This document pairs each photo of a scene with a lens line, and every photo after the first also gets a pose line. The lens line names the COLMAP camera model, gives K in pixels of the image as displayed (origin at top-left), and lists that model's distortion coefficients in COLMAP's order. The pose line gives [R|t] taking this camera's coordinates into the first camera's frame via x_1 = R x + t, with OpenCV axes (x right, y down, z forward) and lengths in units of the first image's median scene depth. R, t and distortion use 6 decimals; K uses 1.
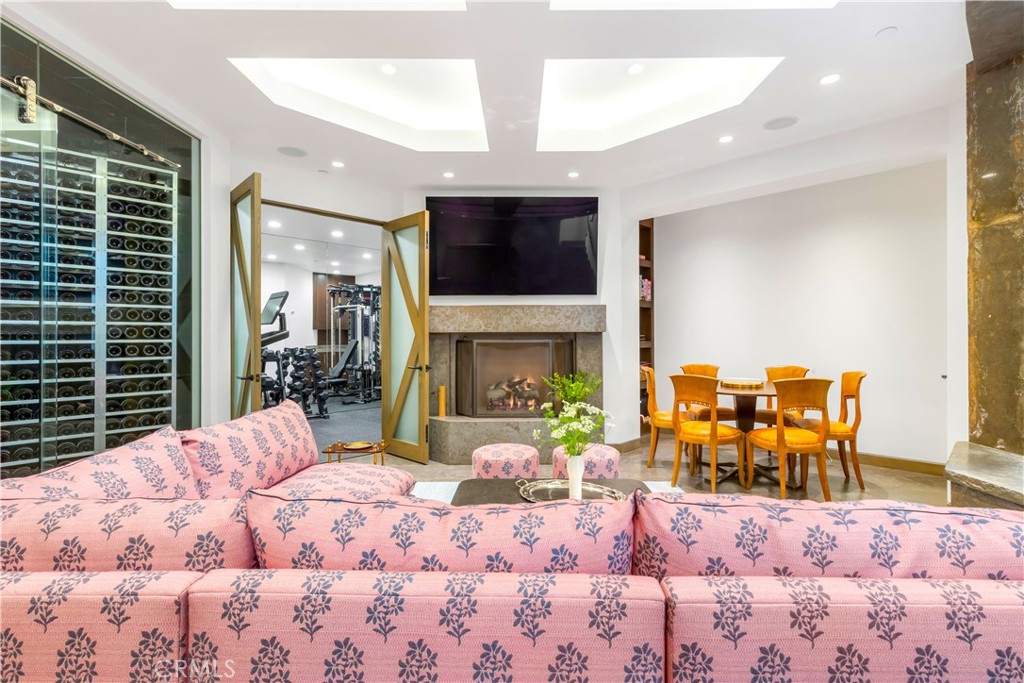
lens RADIAL K [[463.4, 0, 510.4], [0, 463.4, 339.7], [0, 0, 1]] dist [0.003050, -0.000693]
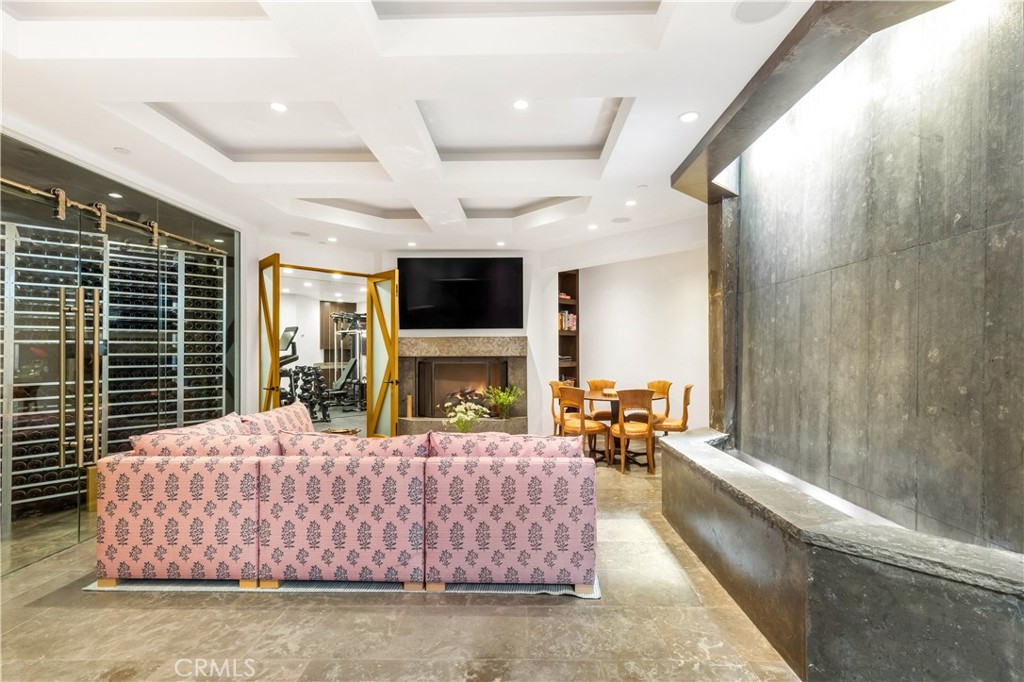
lens RADIAL K [[463.4, 0, 514.8], [0, 463.4, 351.5], [0, 0, 1]] dist [0.003050, -0.000693]
pose [[0.999906, -0.000330, -0.013735, 0.189435], [0.000263, 0.999988, -0.004942, -0.023563], [0.013737, 0.004938, 0.999893, -0.380103]]
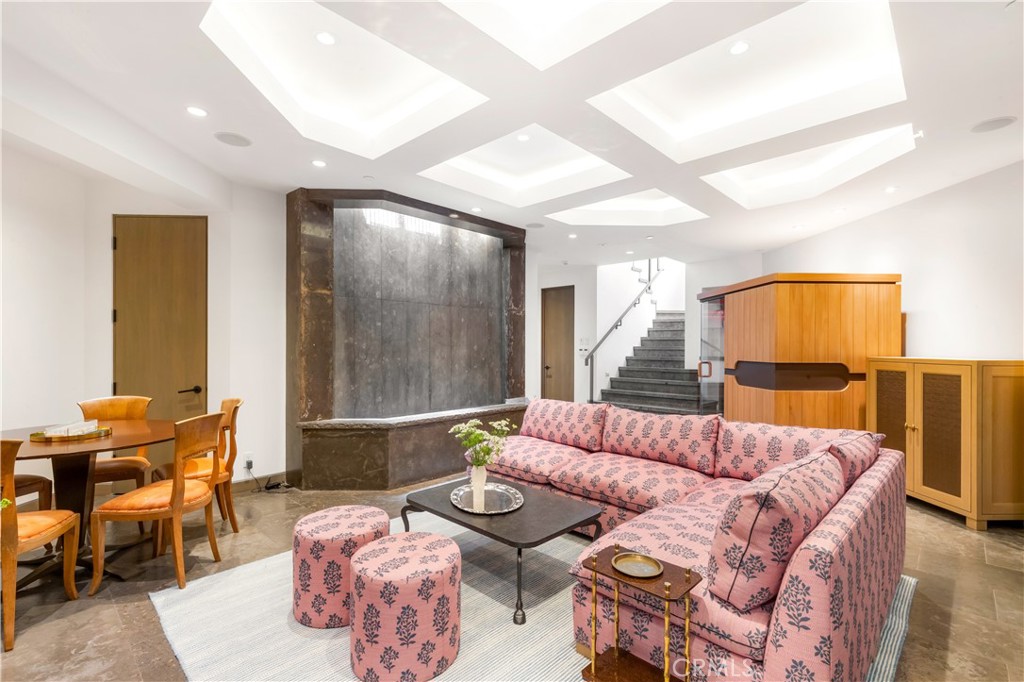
lens RADIAL K [[463.4, 0, 510.7], [0, 463.4, 341.6], [0, 0, 1]] dist [0.003050, -0.000693]
pose [[-0.737324, -0.004605, 0.675524, -0.387007], [-0.007884, 0.999967, -0.001789, -0.038396], [-0.675494, -0.006645, -0.737336, 1.036121]]
